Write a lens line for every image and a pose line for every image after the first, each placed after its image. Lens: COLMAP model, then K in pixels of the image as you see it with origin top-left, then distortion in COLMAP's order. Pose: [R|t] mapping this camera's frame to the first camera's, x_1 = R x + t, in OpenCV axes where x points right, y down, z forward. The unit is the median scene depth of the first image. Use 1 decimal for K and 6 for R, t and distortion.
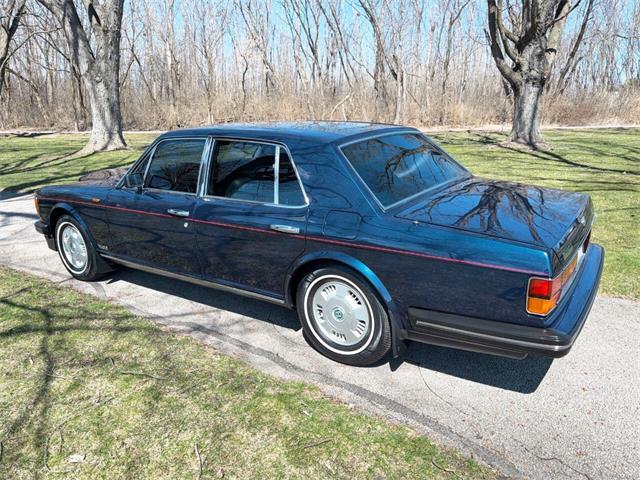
lens RADIAL K [[470.4, 0, 327.2], [0, 470.4, 239.8], [0, 0, 1]] dist [0.034121, -0.038682]
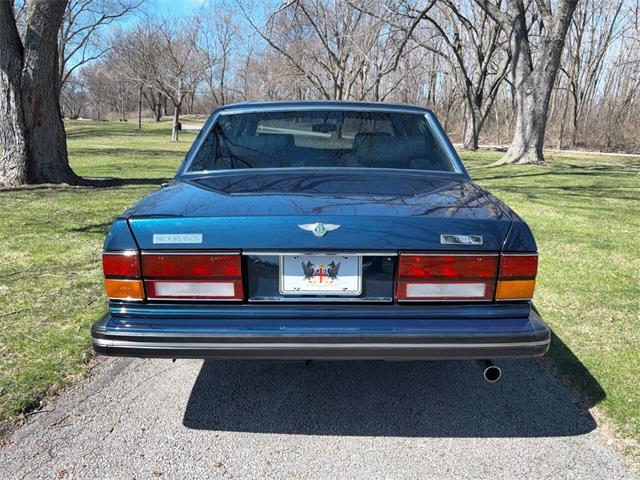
lens RADIAL K [[500.5, 0, 322.6], [0, 500.5, 238.6], [0, 0, 1]] dist [0.051358, -0.063788]
pose [[0.566110, 0.199970, -0.799707, 0.175464], [-0.246829, 0.966740, 0.067008, -0.011826], [0.786508, 0.159458, 0.596639, 0.097512]]
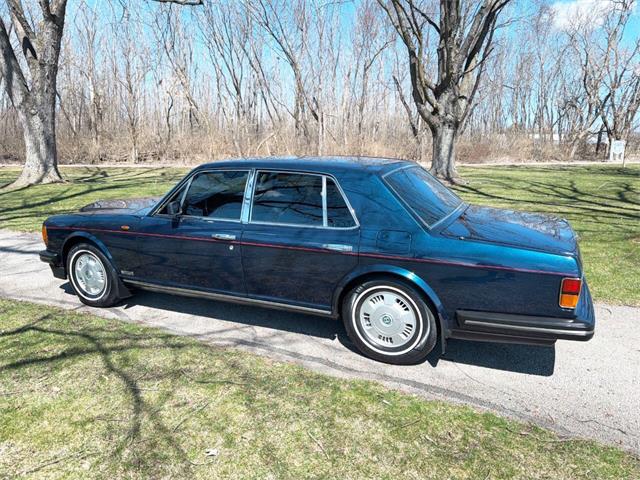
lens RADIAL K [[451.9, 0, 317.6], [0, 451.9, 249.4], [0, 0, 1]] dist [0.041368, -0.050038]
pose [[0.987971, -0.020290, 0.153304, -0.051811], [0.027287, 0.998673, -0.043677, 0.004708], [-0.152214, 0.047335, 0.987213, -0.013827]]
